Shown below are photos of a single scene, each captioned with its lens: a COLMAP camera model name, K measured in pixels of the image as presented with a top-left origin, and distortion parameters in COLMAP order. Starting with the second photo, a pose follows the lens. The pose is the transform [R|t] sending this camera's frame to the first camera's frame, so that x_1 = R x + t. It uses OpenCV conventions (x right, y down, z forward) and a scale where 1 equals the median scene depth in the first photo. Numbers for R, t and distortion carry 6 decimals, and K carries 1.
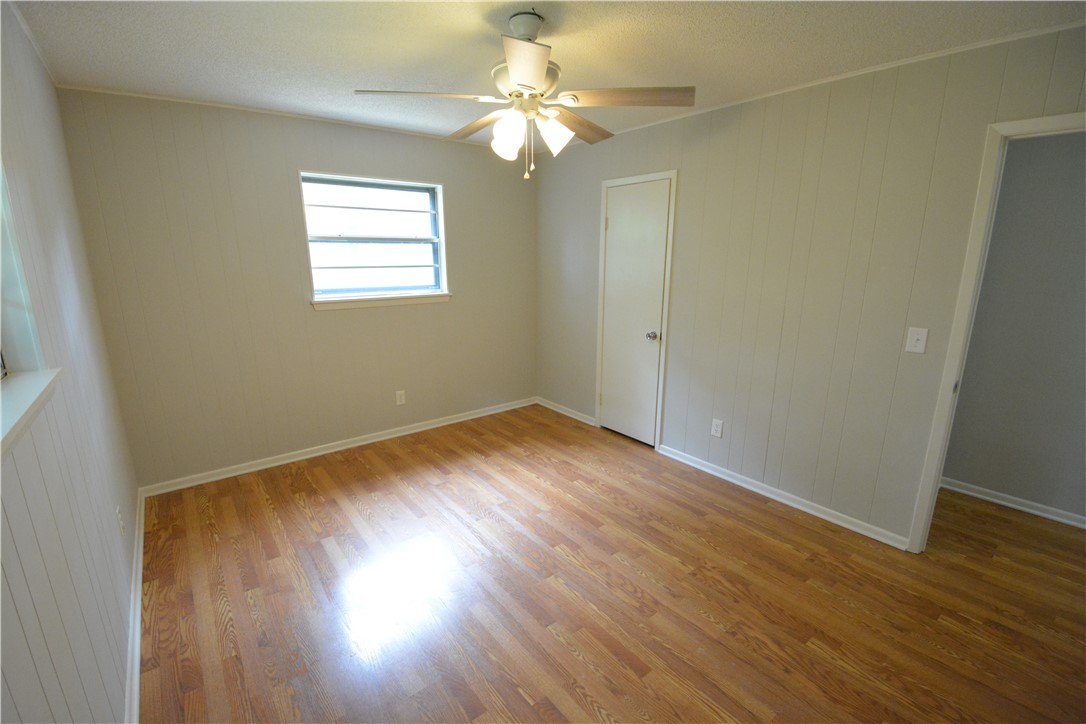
lens RADIAL K [[476.6, 0, 539.6], [0, 476.6, 371.0], [0, 0, 1]] dist [0.019121, -0.025818]
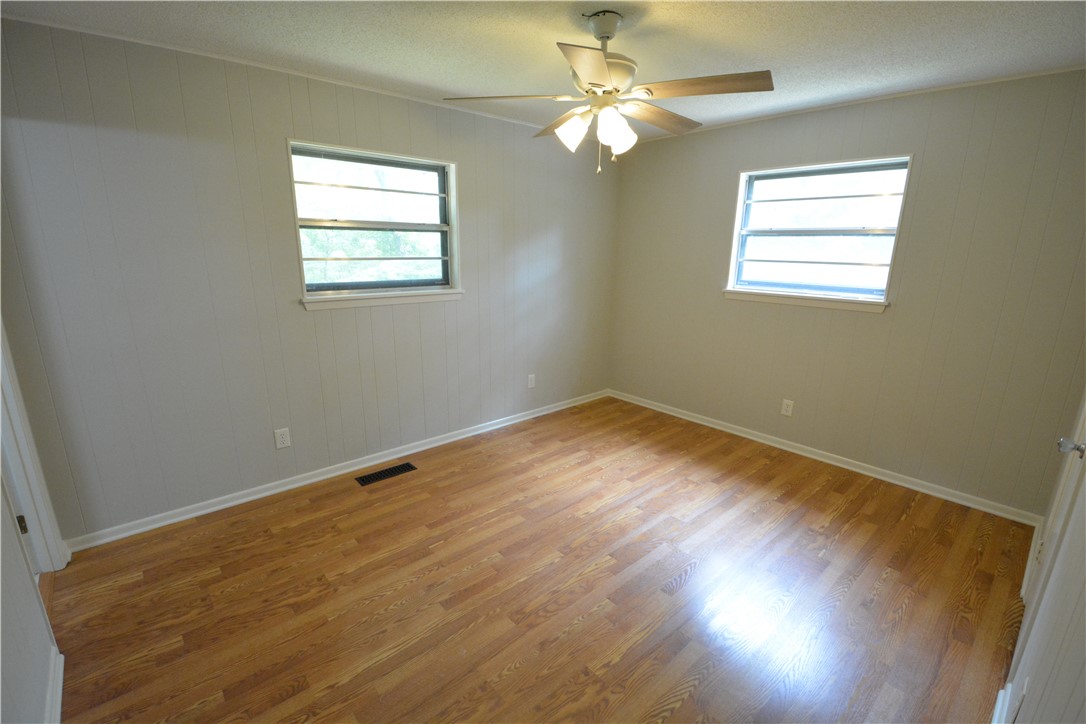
lens RADIAL K [[476.6, 0, 539.6], [0, 476.6, 371.0], [0, 0, 1]] dist [0.019121, -0.025818]
pose [[0.061530, 0.259321, -0.963829, 0.725045], [-0.250781, 0.938698, 0.236550, -0.143415], [0.966087, 0.227155, 0.122791, 0.571557]]
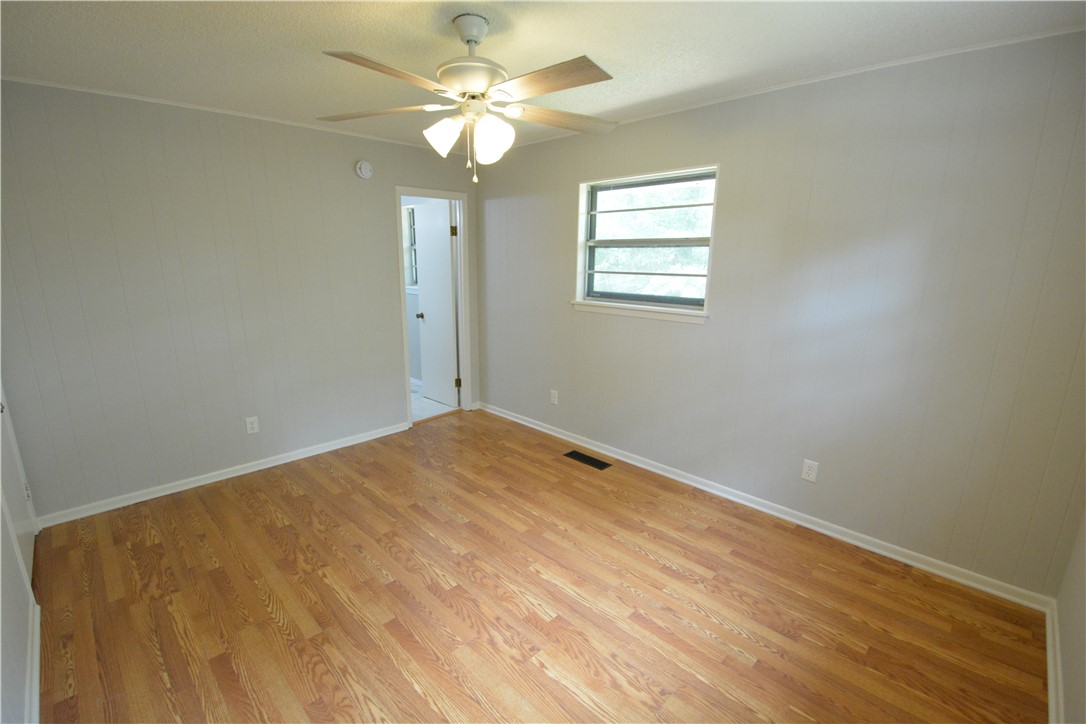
lens RADIAL K [[476.6, 0, 539.6], [0, 476.6, 371.0], [0, 0, 1]] dist [0.019121, -0.025818]
pose [[-0.992406, 0.024139, -0.120611, -0.021253], [-0.033935, 0.888767, 0.457101, -0.345975], [0.118229, 0.457723, -0.881199, 1.395172]]
